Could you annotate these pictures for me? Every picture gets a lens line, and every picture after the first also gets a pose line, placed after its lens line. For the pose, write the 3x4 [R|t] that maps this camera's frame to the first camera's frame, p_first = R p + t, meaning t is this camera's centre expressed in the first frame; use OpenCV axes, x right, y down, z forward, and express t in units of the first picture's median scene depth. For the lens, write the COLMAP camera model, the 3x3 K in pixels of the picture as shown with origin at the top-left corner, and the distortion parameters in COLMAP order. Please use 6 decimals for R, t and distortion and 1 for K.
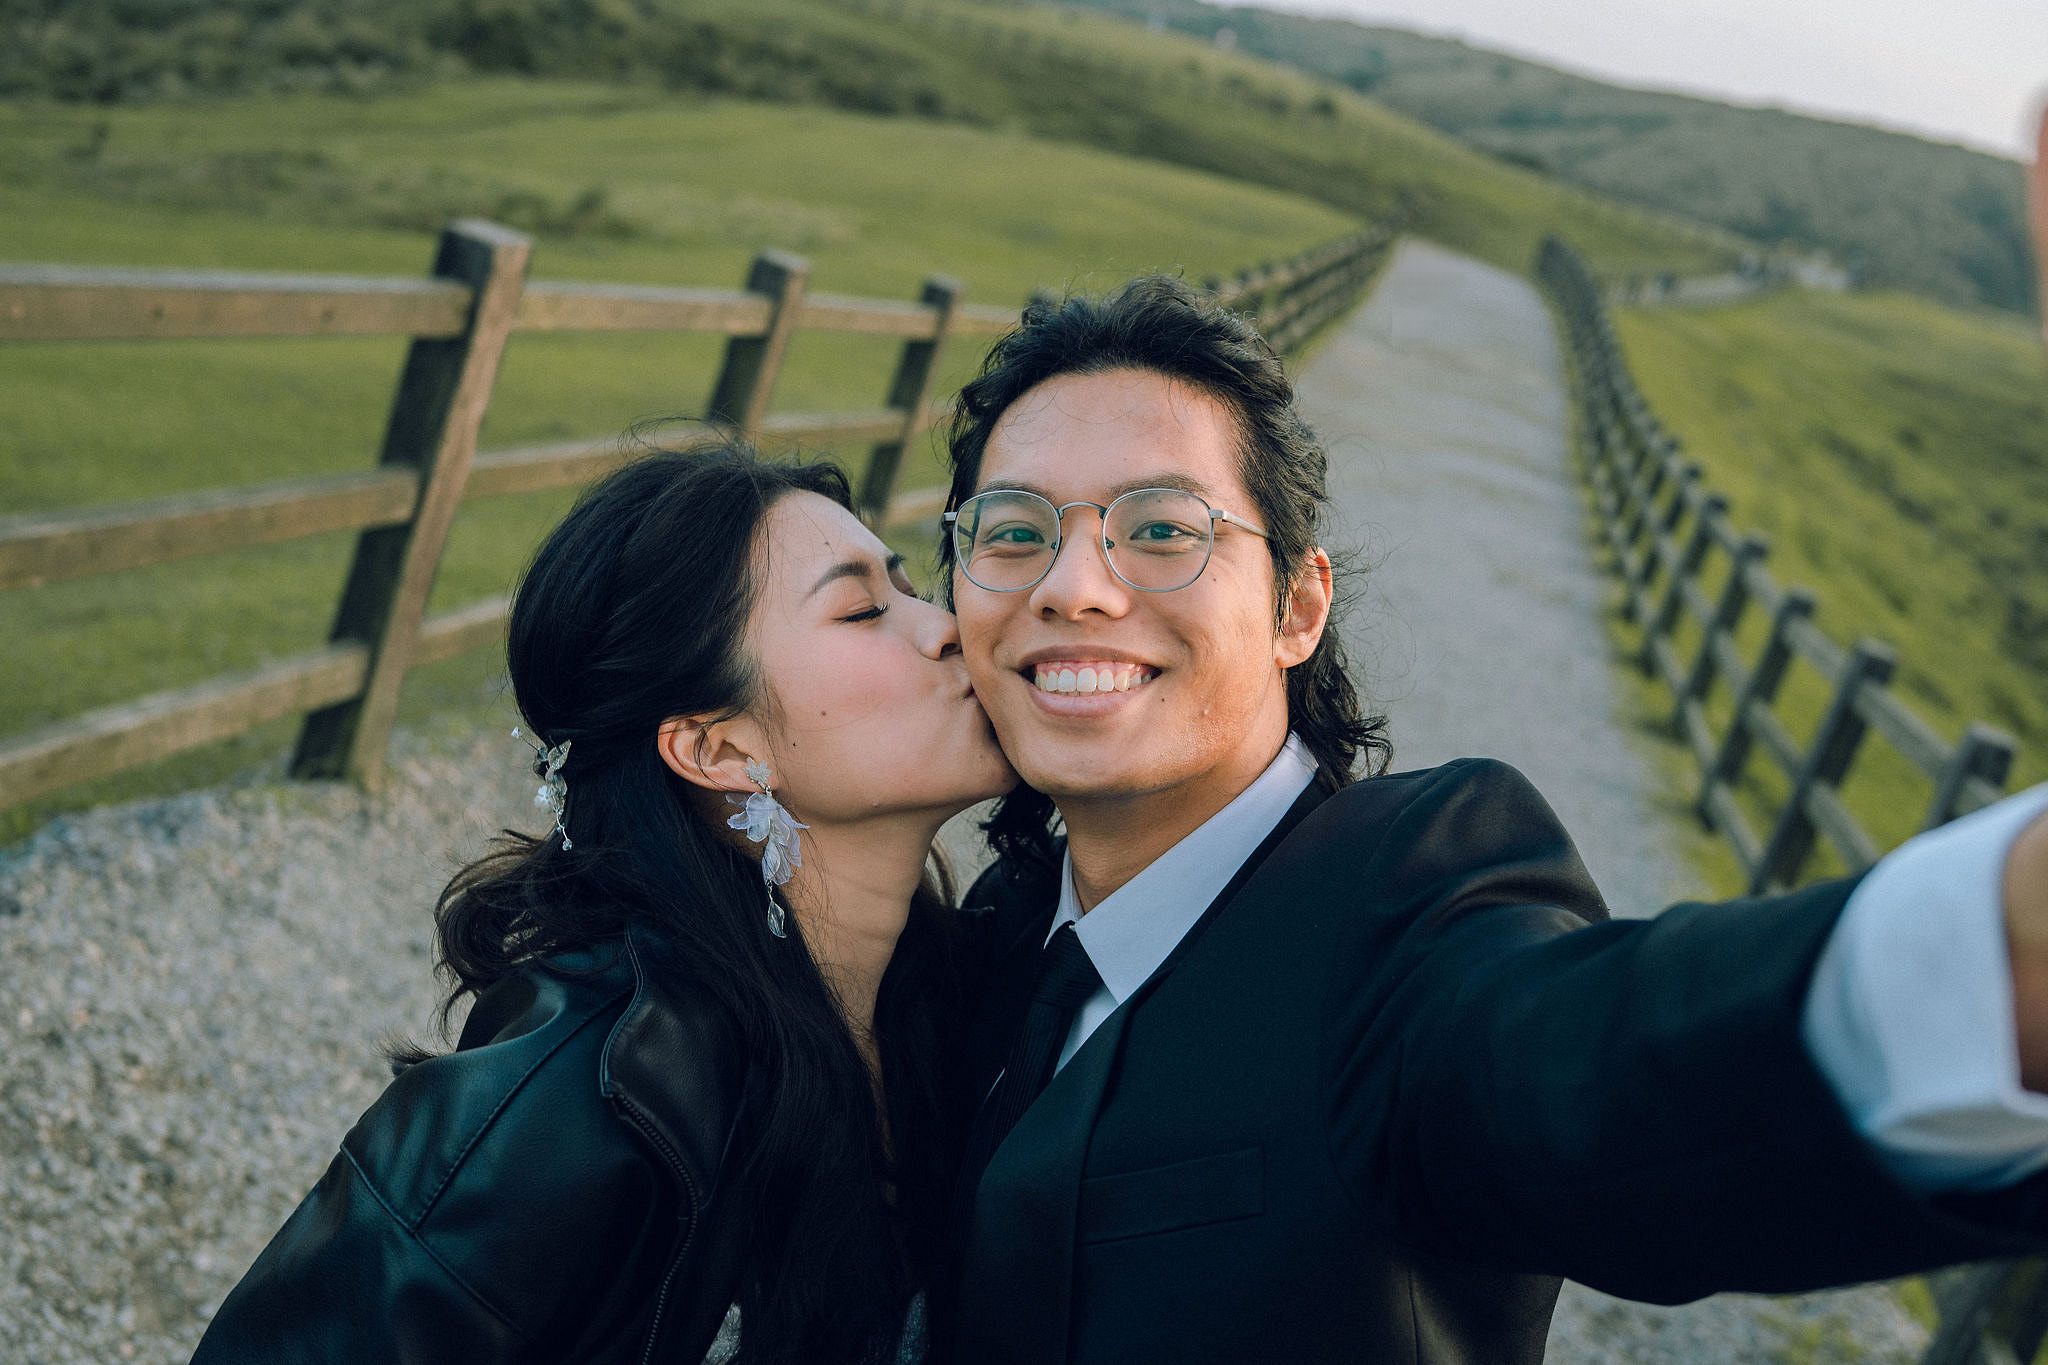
lens RADIAL K [[2303.6, 0, 1027.0], [0, 2303.6, 708.6], [0, 0, 1]] dist [-0.004390, 0.001429]
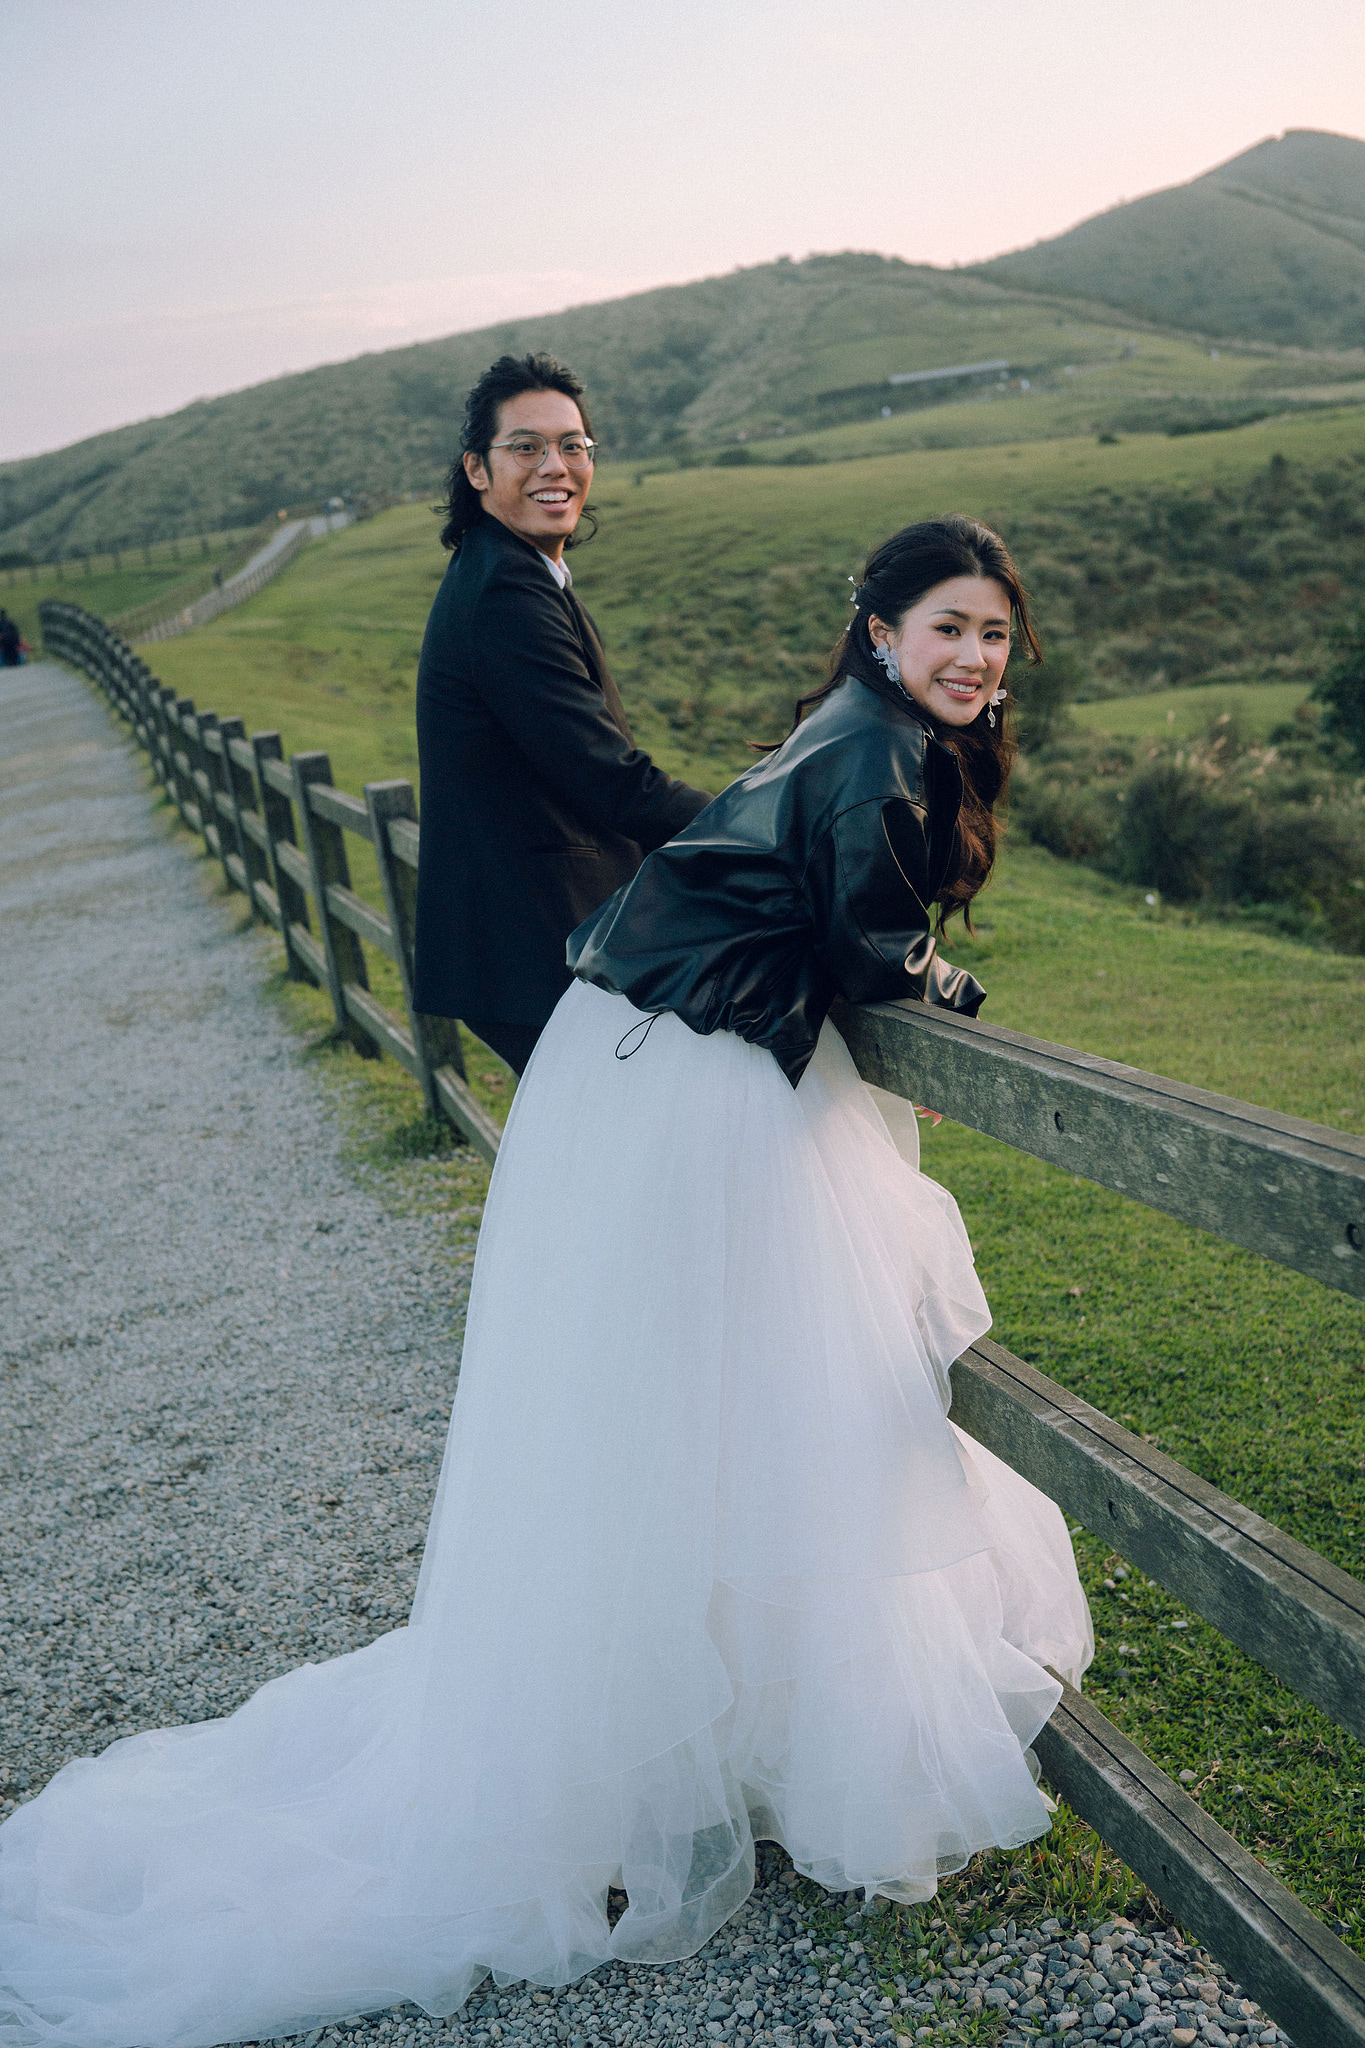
lens RADIAL K [[2303.6, 0, 682.5], [0, 2303.6, 1024.0], [0, 0, 1]] dist [-0.004390, 0.001429]
pose [[0.778064, -0.529733, 0.337638, 0.040354], [0.536371, 0.840001, 0.081879, -0.008429], [-0.326990, 0.117392, 0.937708, 0.117702]]
